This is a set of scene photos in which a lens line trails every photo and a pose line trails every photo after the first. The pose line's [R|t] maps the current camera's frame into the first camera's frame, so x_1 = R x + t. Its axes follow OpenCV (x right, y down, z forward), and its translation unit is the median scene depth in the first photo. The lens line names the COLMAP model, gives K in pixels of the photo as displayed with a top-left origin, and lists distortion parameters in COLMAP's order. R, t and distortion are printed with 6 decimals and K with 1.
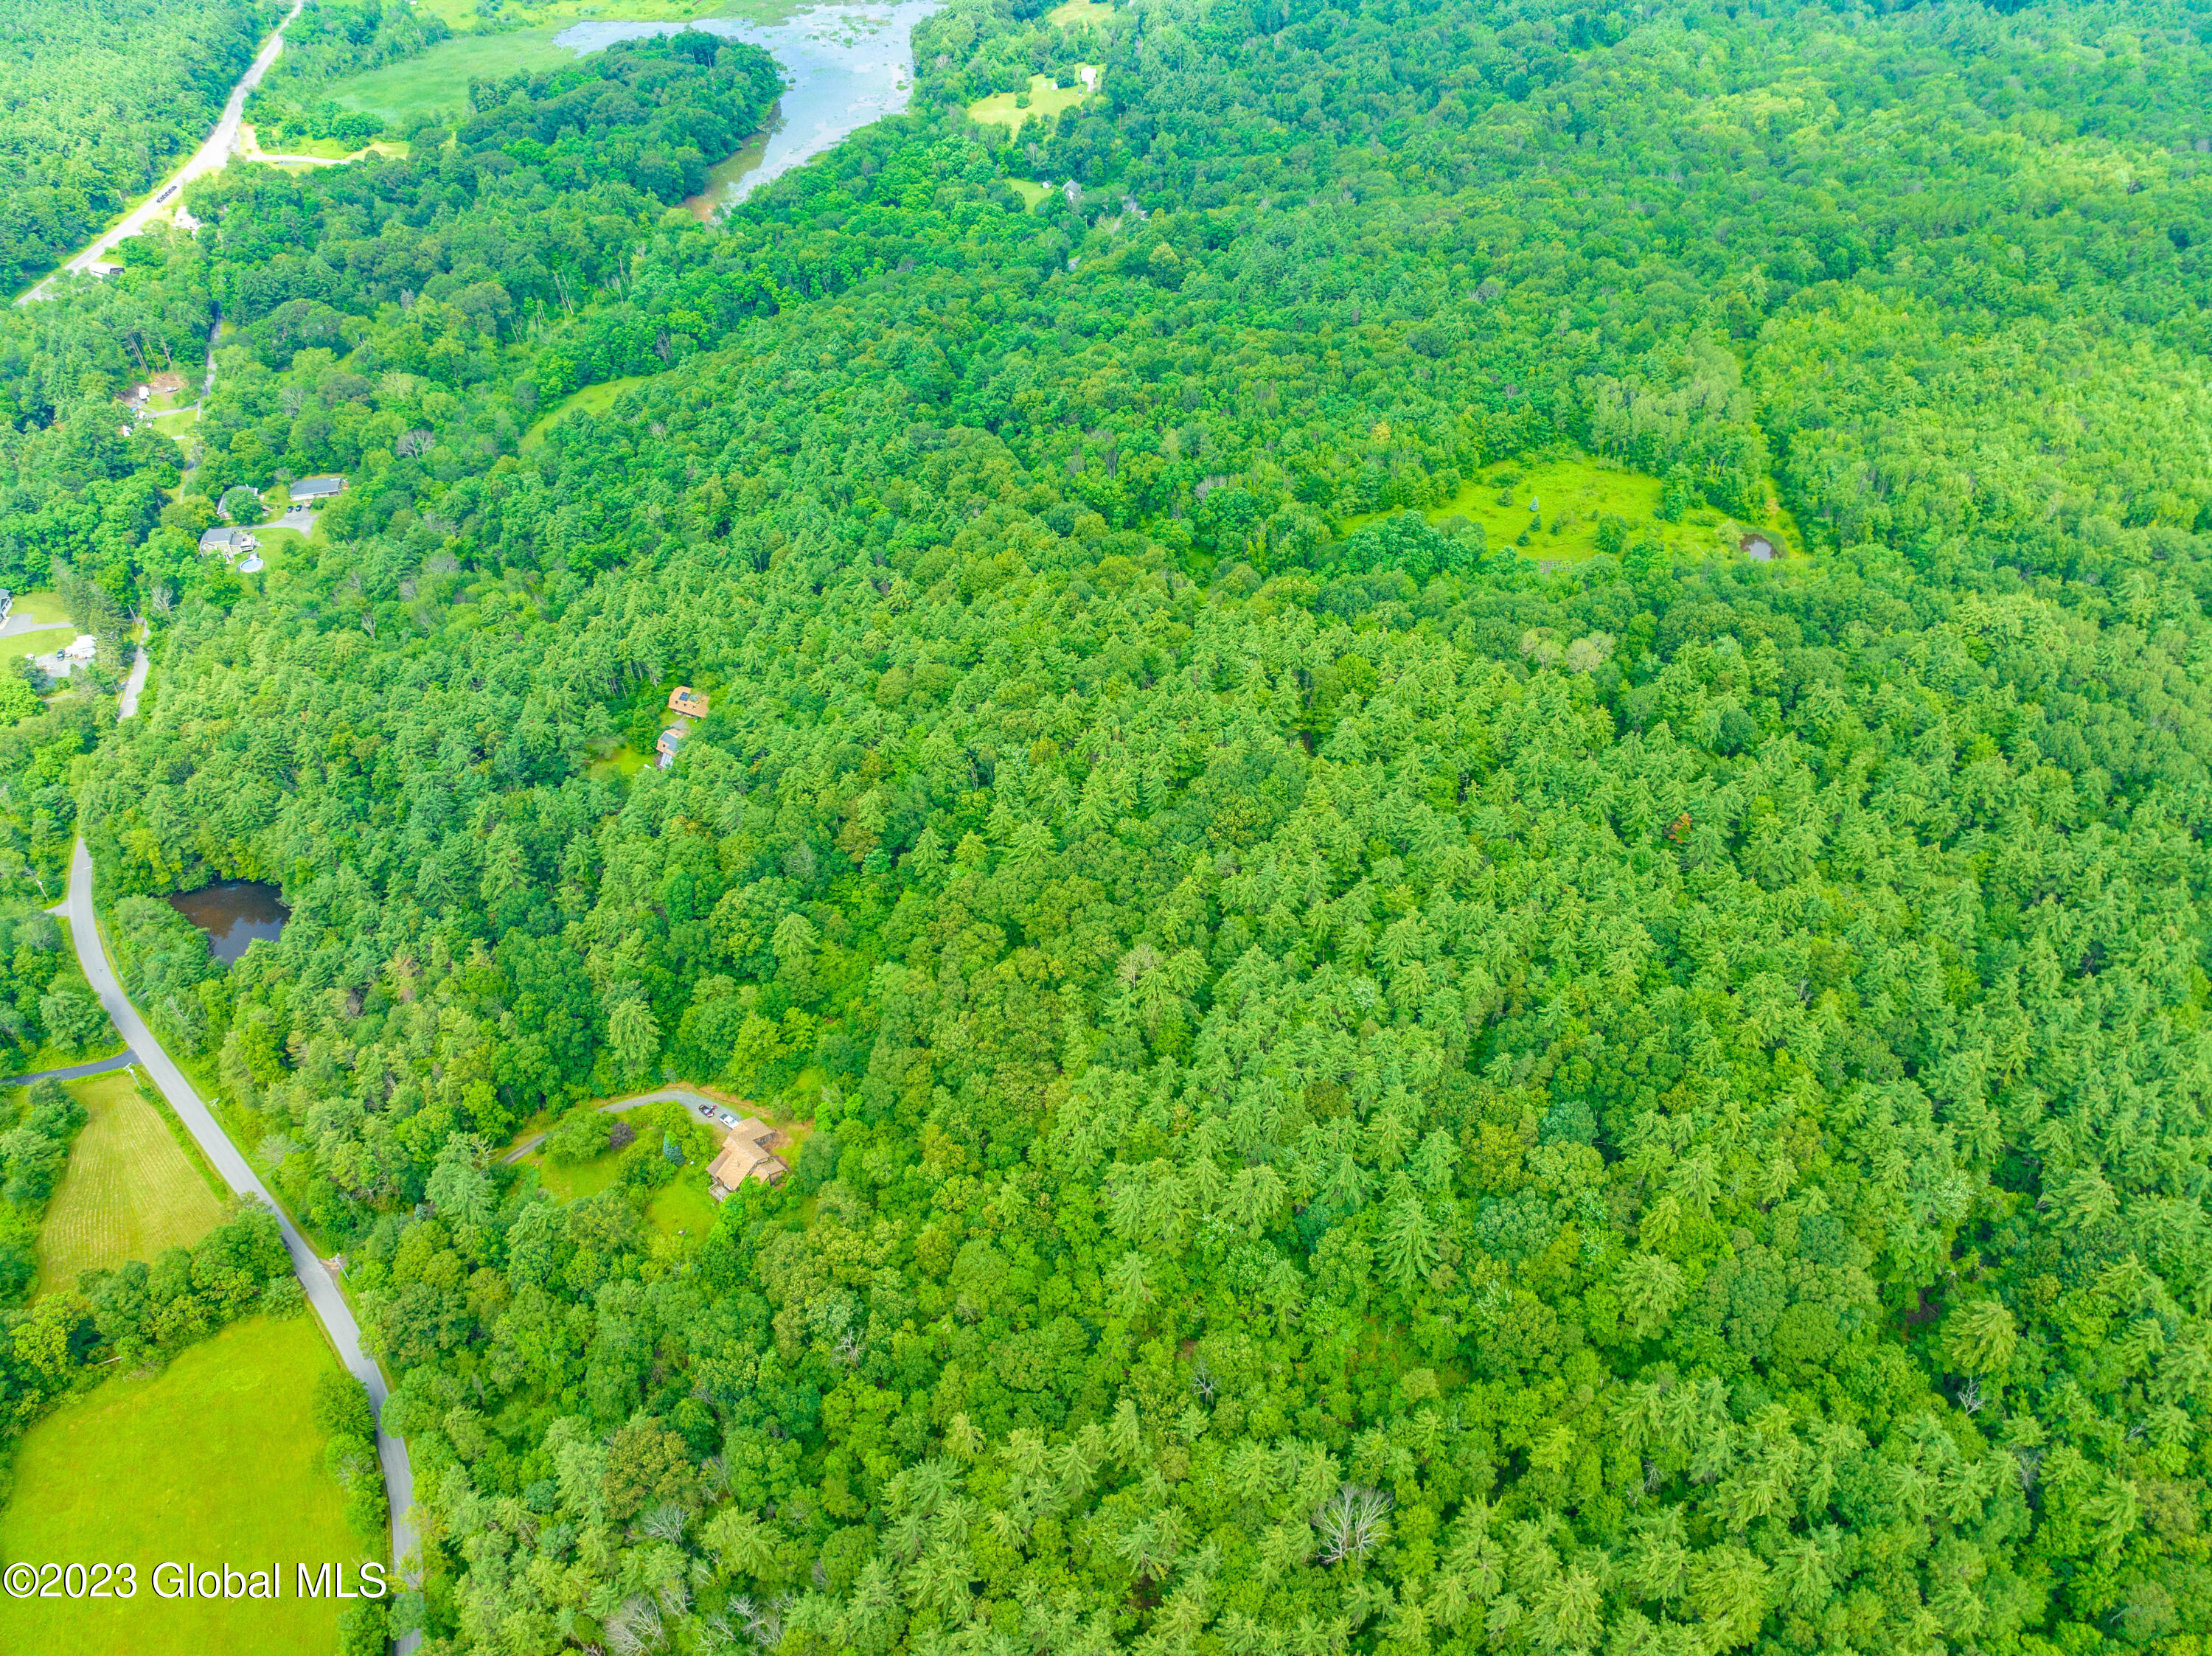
lens RADIAL K [[1574.8, 0, 1120.3], [0, 1574.8, 822.6], [0, 0, 1]] dist [-0.039976, 0.010798]
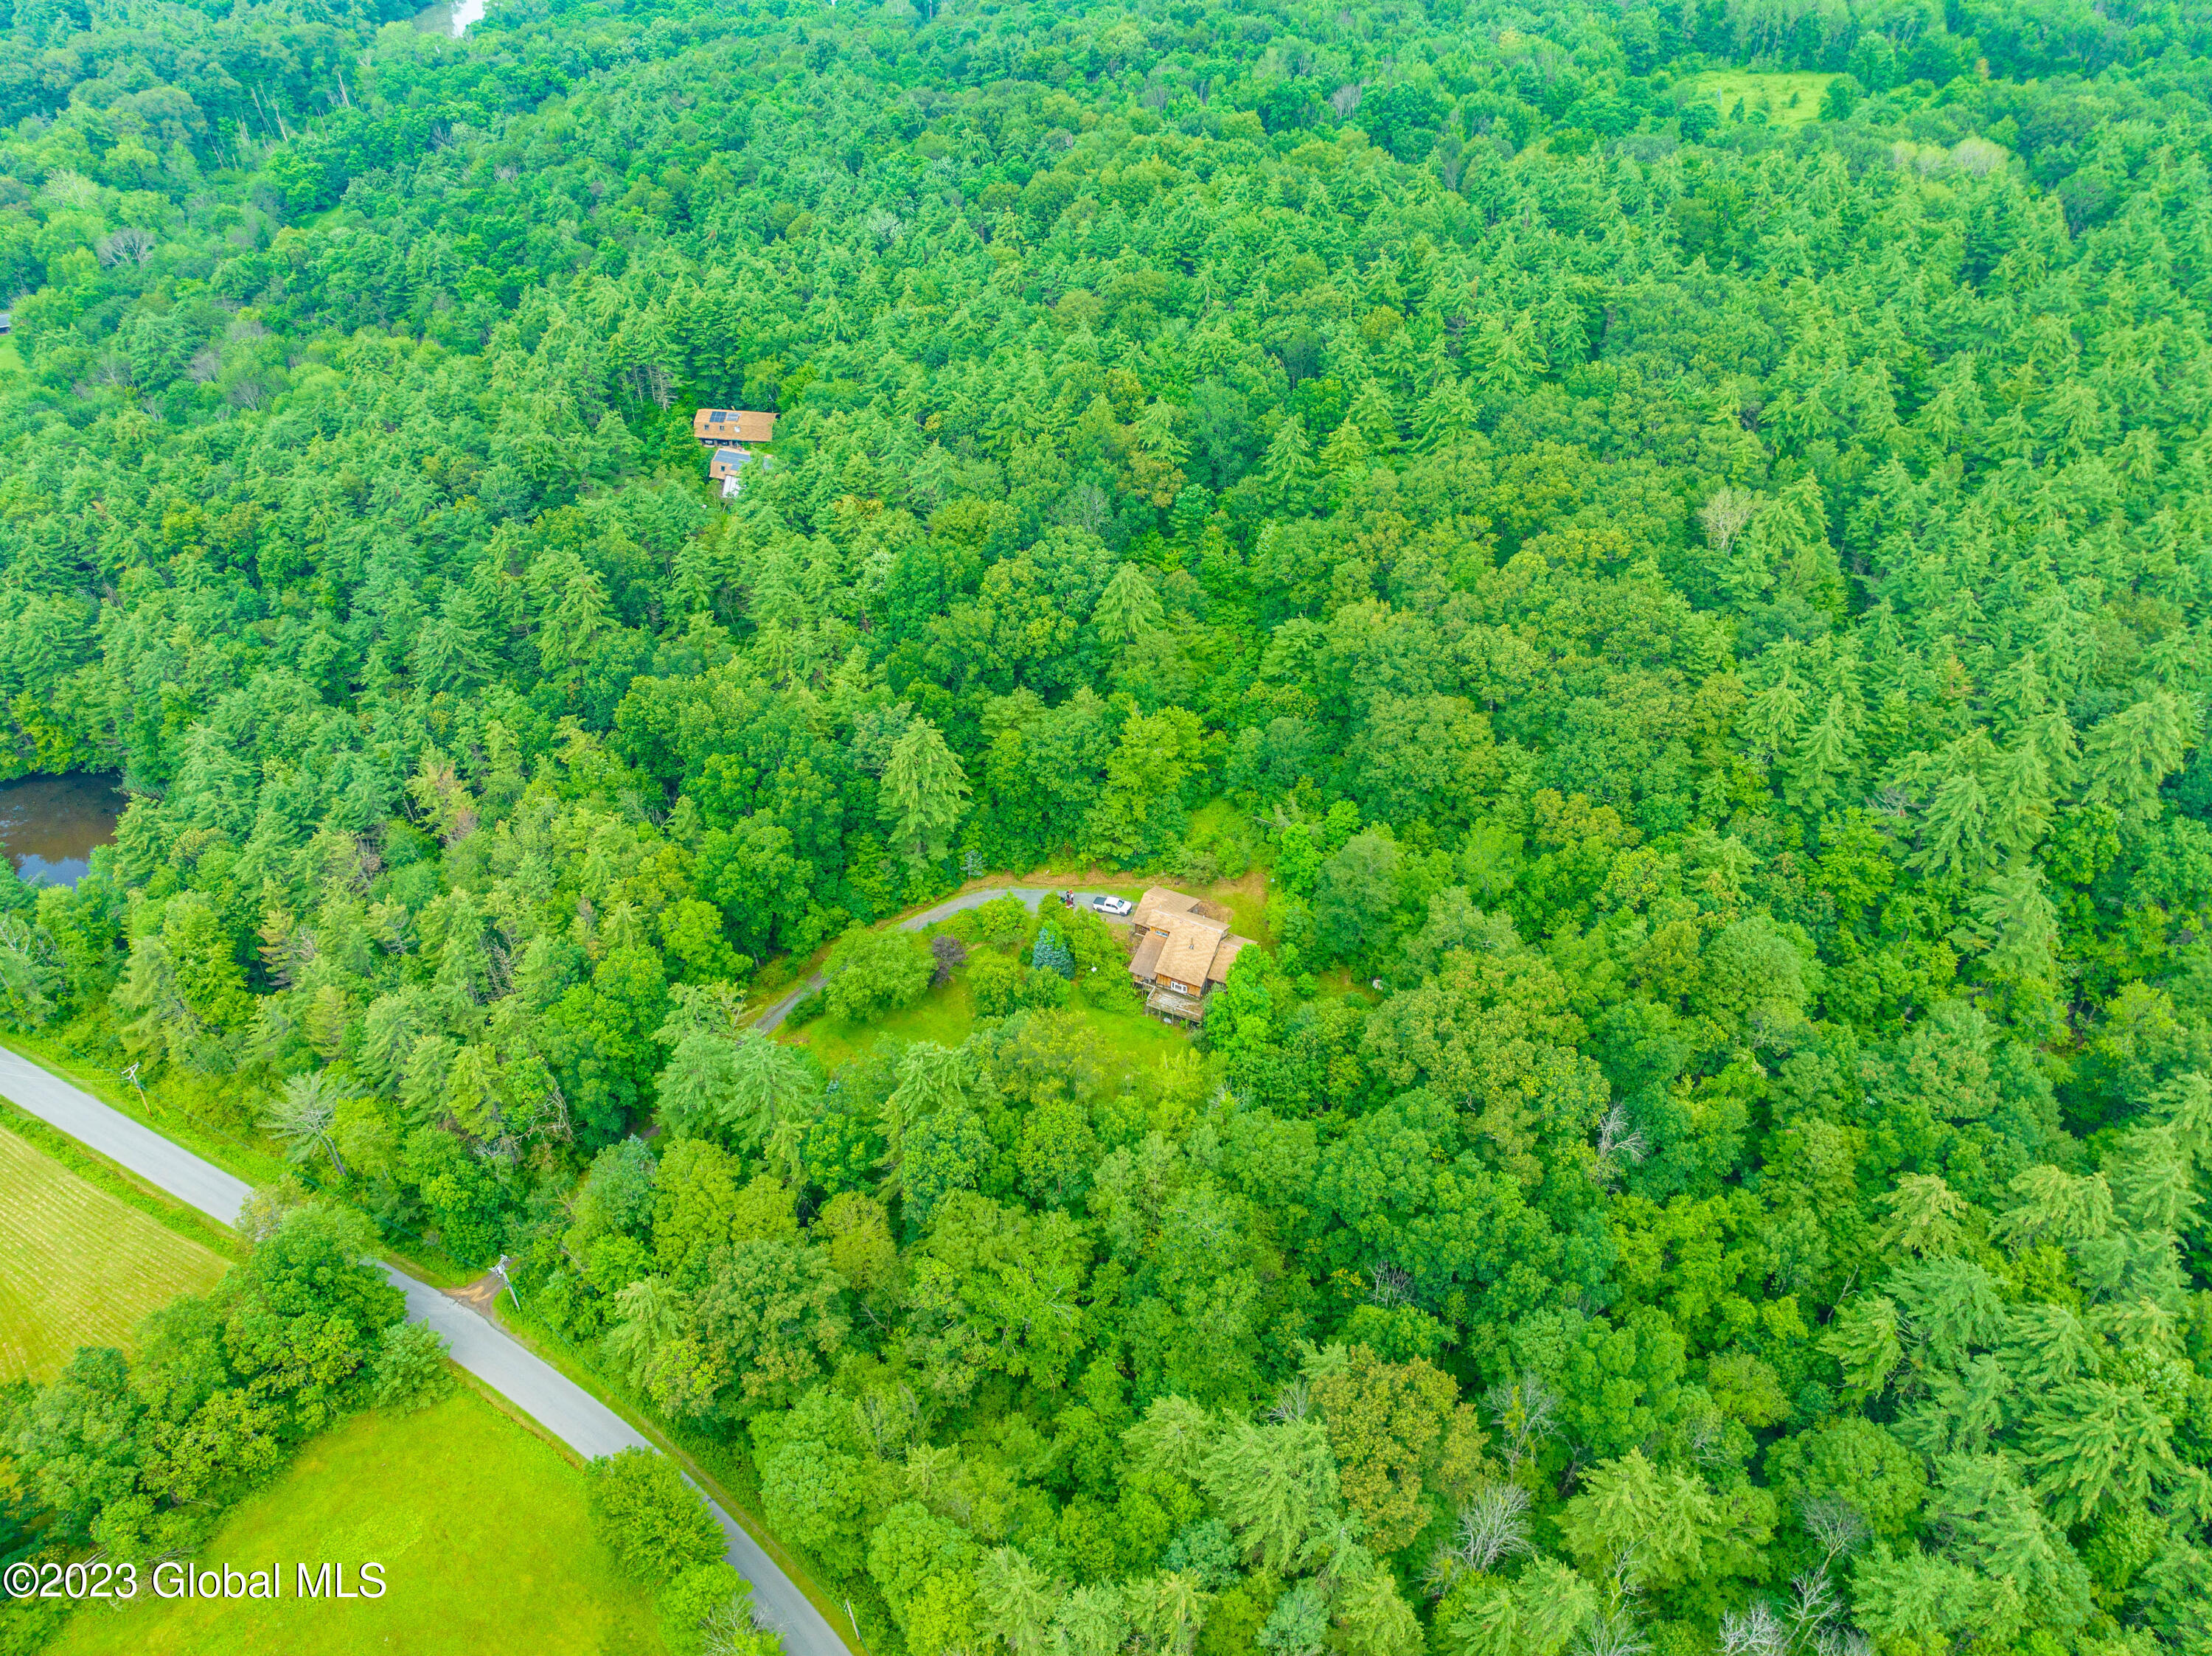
lens RADIAL K [[1574.8, 0, 1098.7], [0, 1574.8, 824.7], [0, 0, 1]] dist [-0.039976, 0.010798]
pose [[0.959805, -0.171625, 0.222080, -0.379494], [0.184240, 0.982176, -0.037234, 0.181222], [-0.211732, 0.076653, 0.974317, 0.422461]]
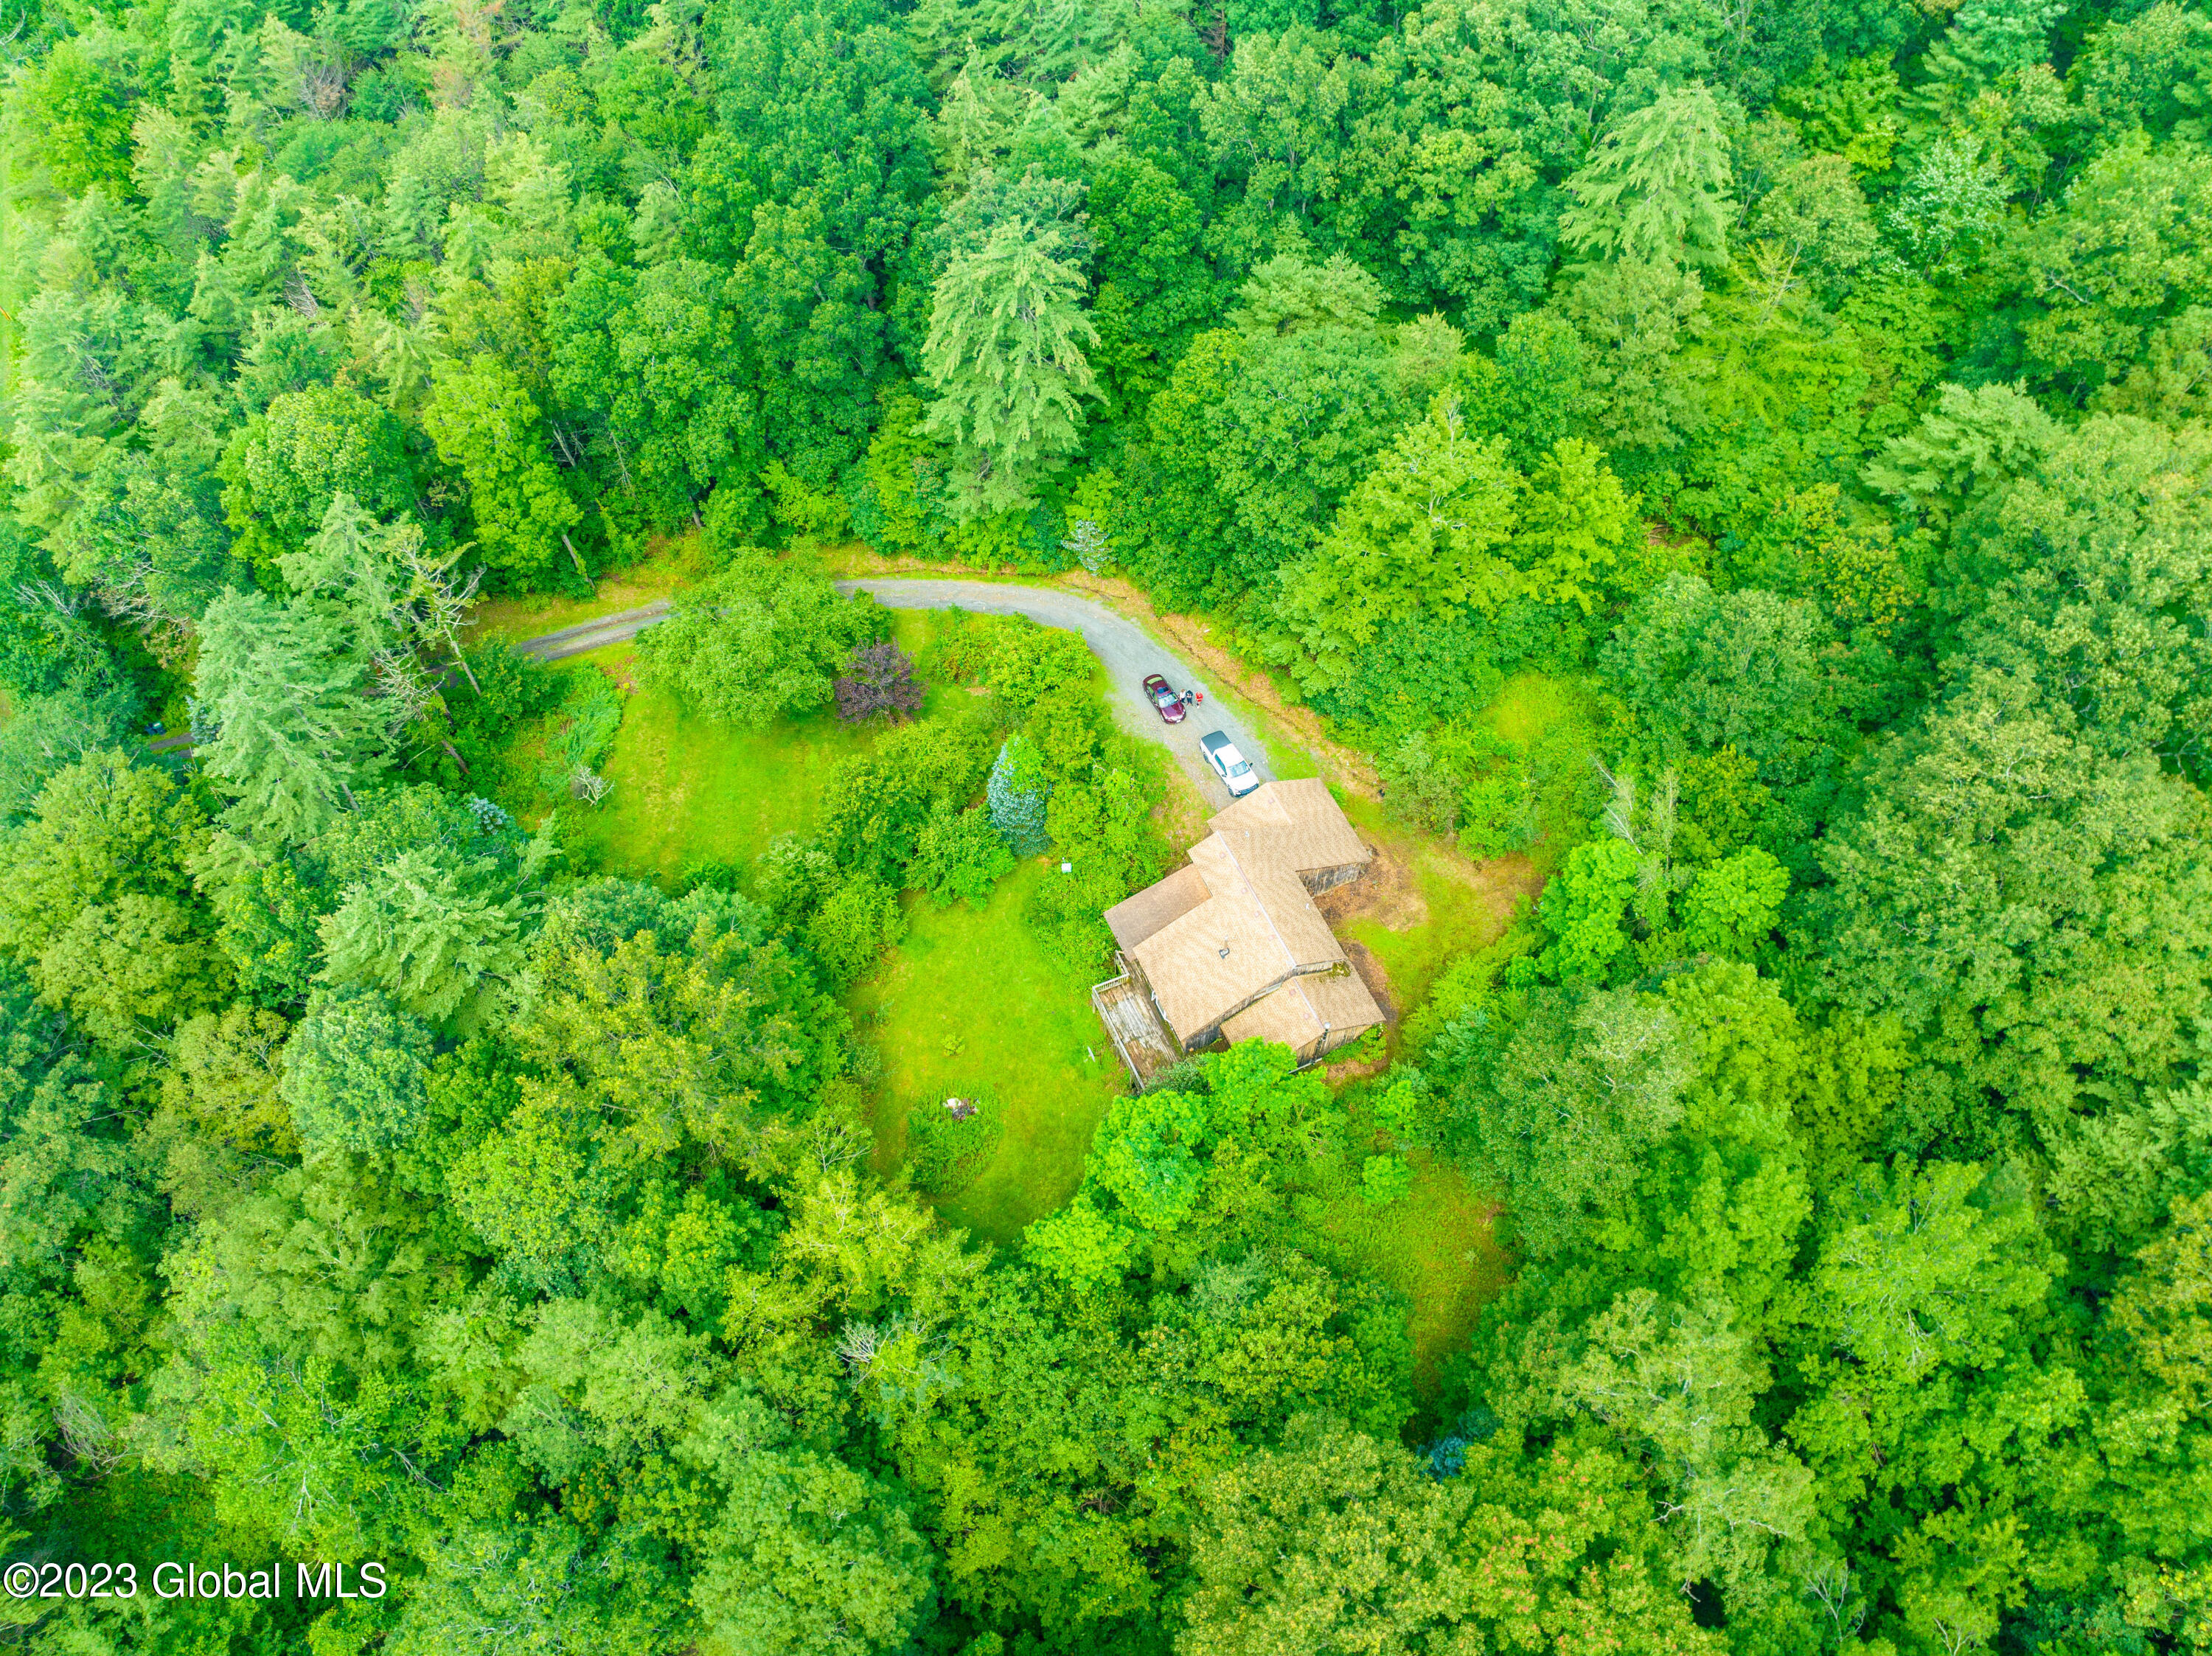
lens RADIAL K [[1574.8, 0, 1108.4], [0, 1574.8, 829.7], [0, 0, 1]] dist [-0.039976, 0.010798]
pose [[0.907990, 0.352705, -0.226169, -0.199546], [-0.278887, 0.911605, 0.301990, 0.120849], [0.312691, -0.211128, 0.926094, 0.723240]]
